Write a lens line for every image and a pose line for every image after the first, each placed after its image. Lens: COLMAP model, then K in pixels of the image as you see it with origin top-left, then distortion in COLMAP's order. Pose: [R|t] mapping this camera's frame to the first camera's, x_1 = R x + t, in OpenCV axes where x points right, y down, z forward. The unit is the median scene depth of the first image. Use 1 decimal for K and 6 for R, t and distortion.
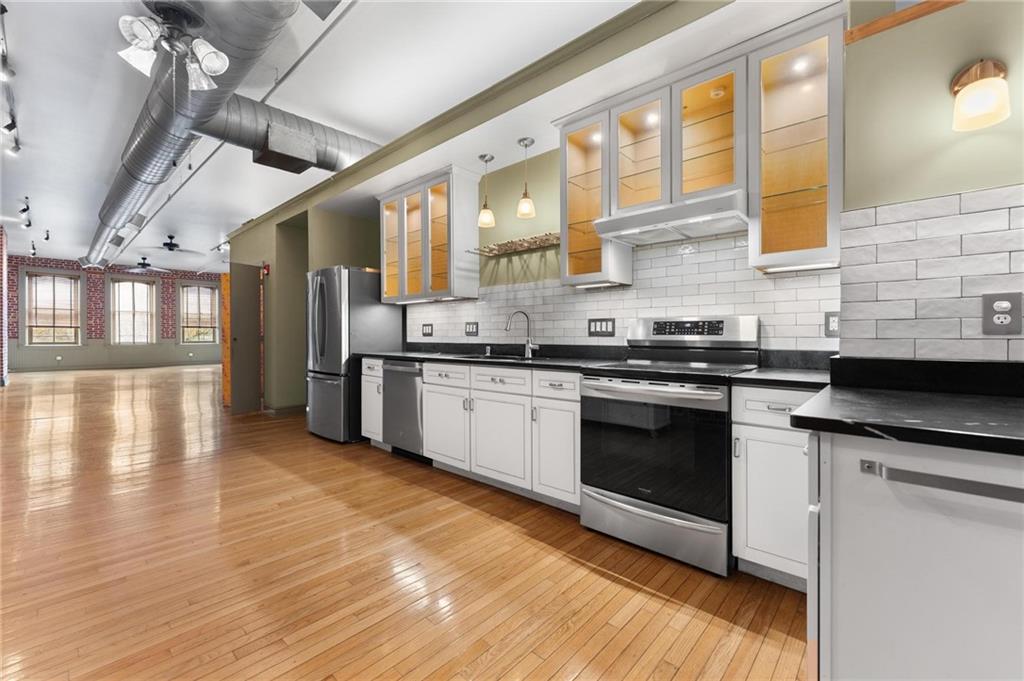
lens RADIAL K [[425.4, 0, 516.7], [0, 425.4, 335.1], [0, 0, 1]] dist [0.000007, -0.000224]
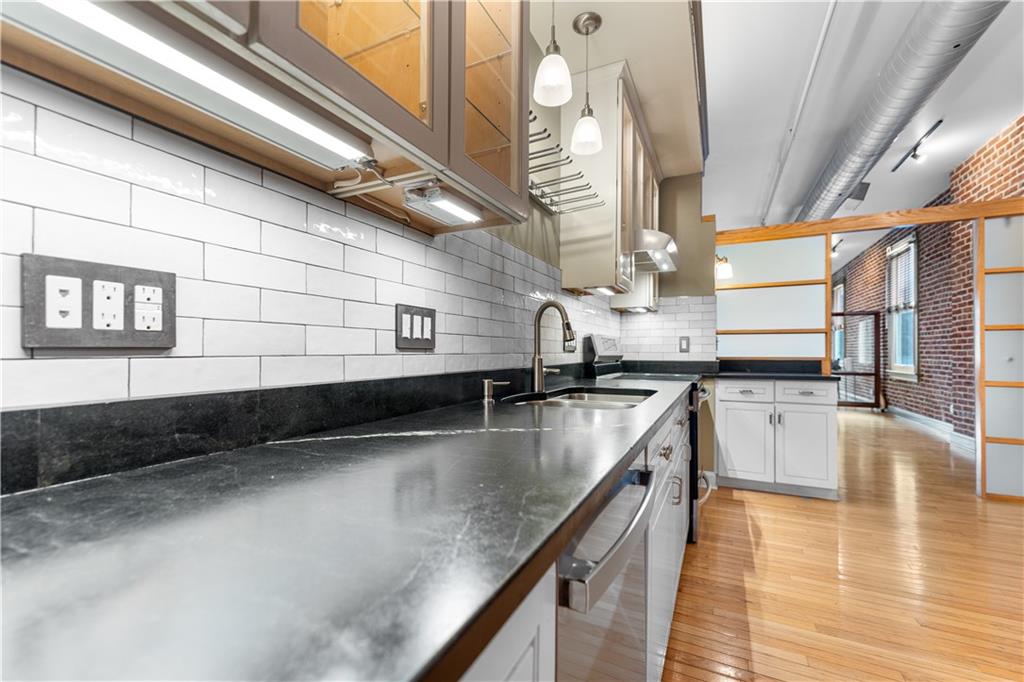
lens RADIAL K [[421.4, 0, 508.6], [0, 421.4, 350.1], [0, 0, 1]] dist [0.002217, 0.000418]
pose [[-0.258465, 0.003670, 0.966014, -0.532308], [-0.000292, 0.999992, -0.003877, 0.002035], [-0.966020, -0.001284, -0.258462, 1.299221]]
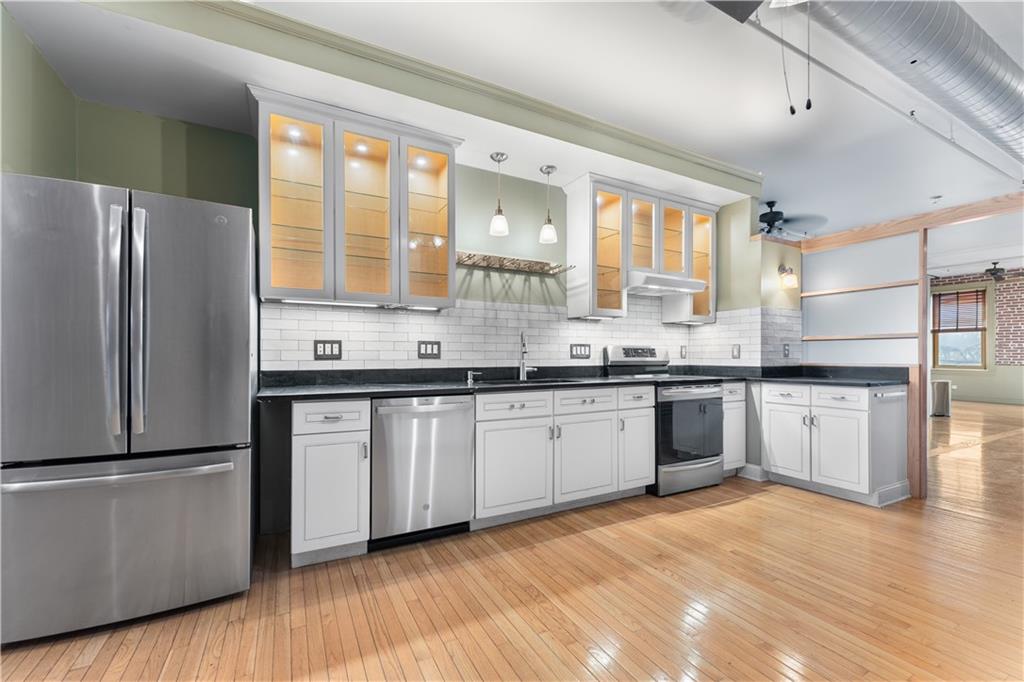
lens RADIAL K [[421.4, 0, 508.2], [0, 421.4, 357.2], [0, 0, 1]] dist [0.002217, 0.000418]
pose [[0.337699, -0.001712, 0.941252, -1.000978], [0.000879, 0.999998, 0.001504, -0.002872], [-0.941254, 0.000319, 0.337700, 0.774594]]
